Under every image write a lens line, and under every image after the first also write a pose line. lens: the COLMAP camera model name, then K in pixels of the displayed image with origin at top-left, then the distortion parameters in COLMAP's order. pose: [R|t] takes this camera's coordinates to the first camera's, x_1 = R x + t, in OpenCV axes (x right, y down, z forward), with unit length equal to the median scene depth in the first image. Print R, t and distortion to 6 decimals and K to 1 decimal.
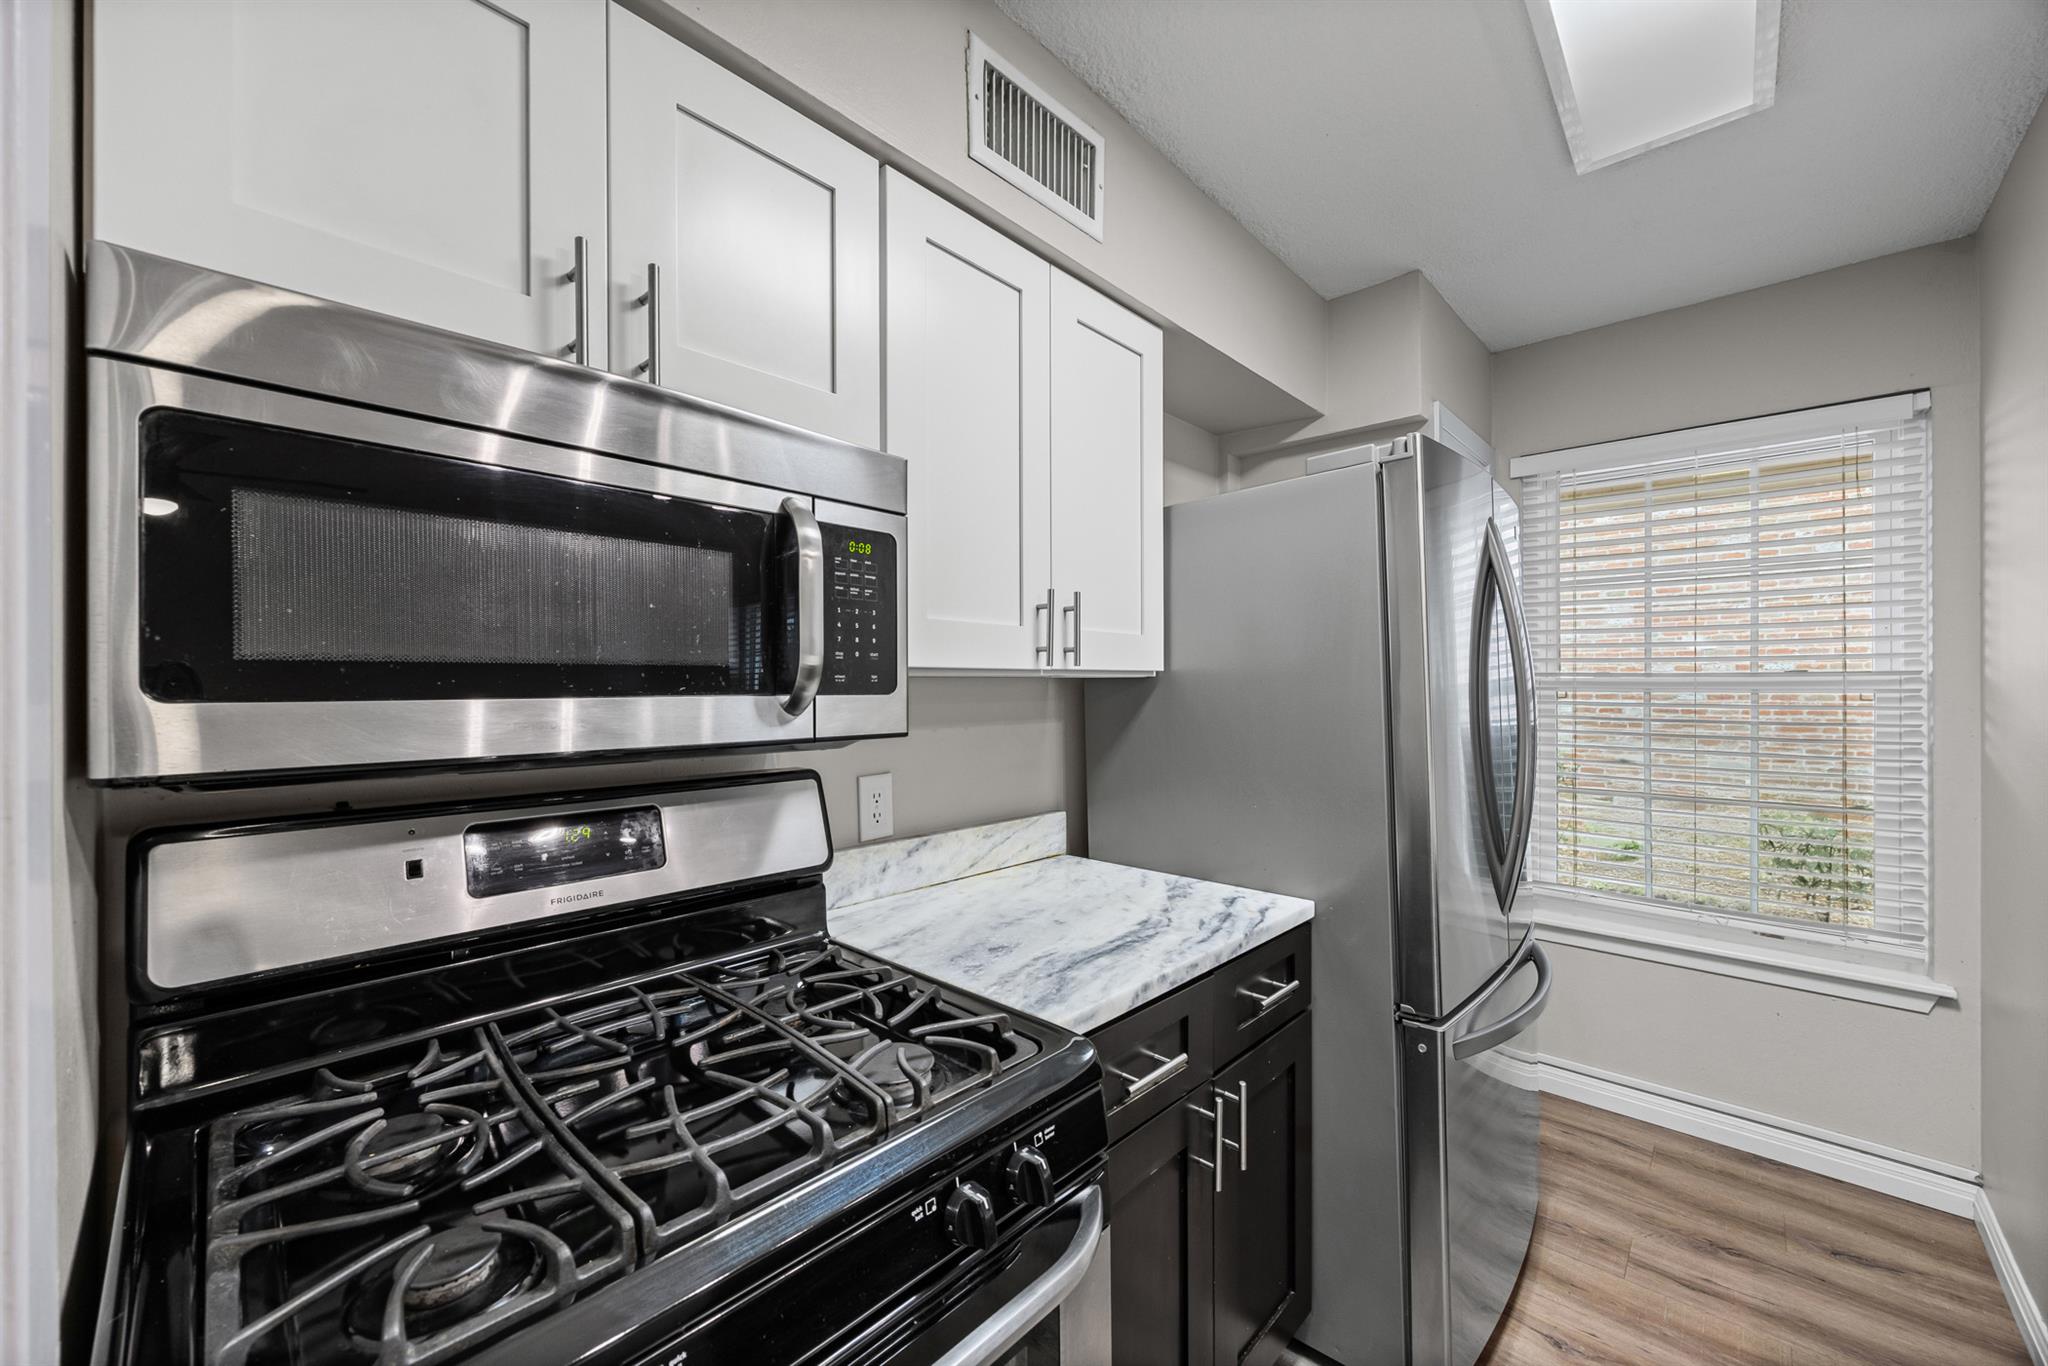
lens RADIAL K [[784.8, 0, 1022.1], [0, 784.8, 681.9], [0, 0, 1]] dist [-0.003706, -0.000287]
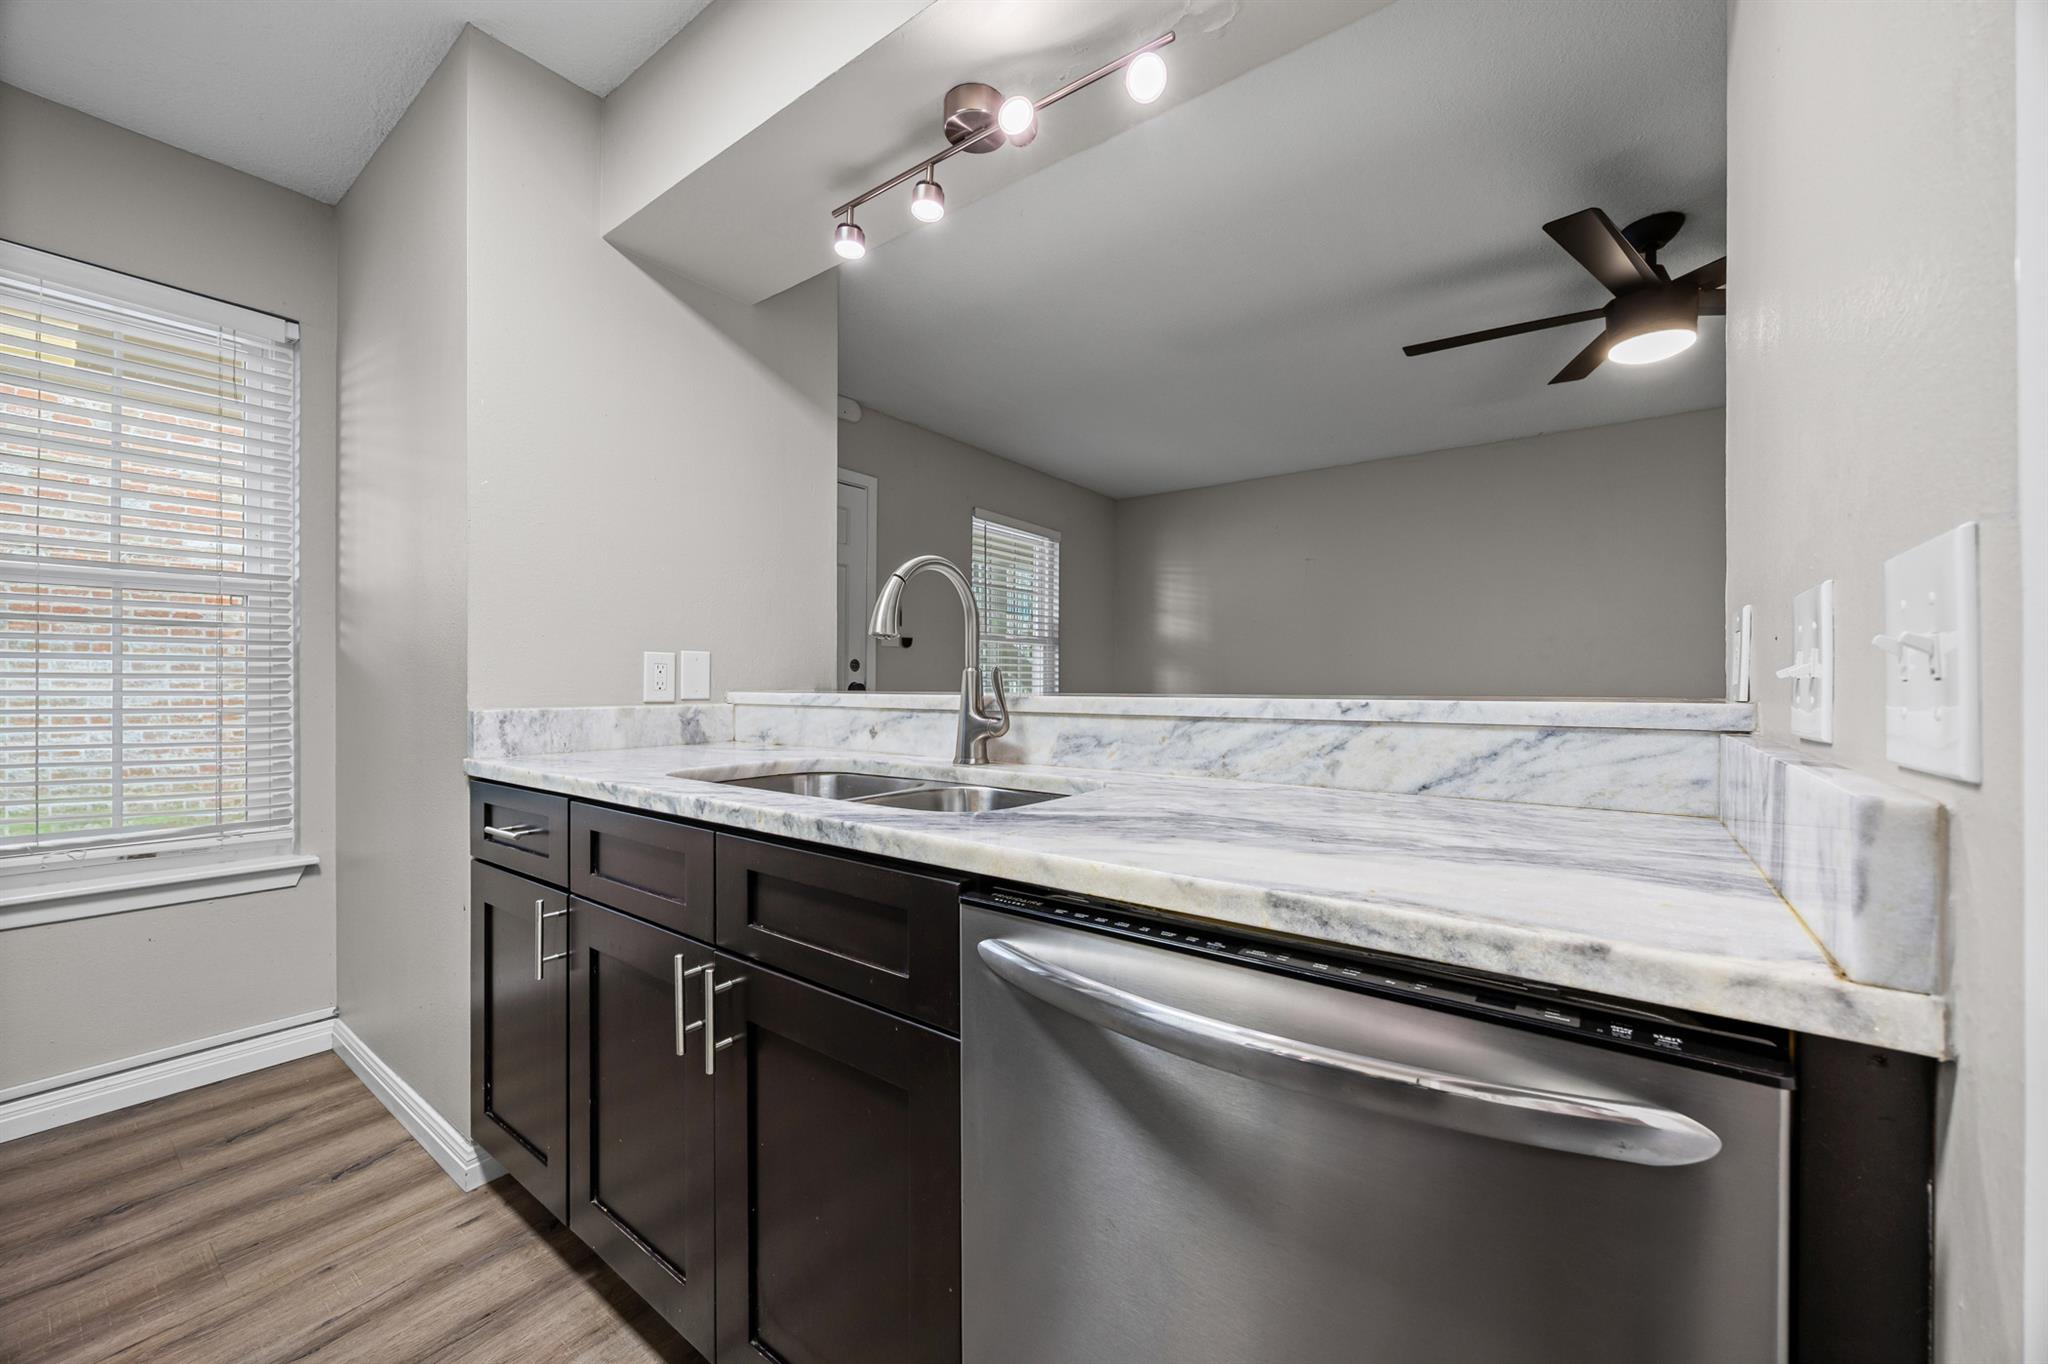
lens RADIAL K [[784.8, 0, 1022.7], [0, 784.8, 685.2], [0, 0, 1]] dist [-0.003706, -0.000287]
pose [[-0.106473, 0.000088, 0.994316, -0.050754], [-0.005254, 0.999986, -0.000651, 0.138751], [-0.994302, -0.005294, -0.106471, 0.096691]]
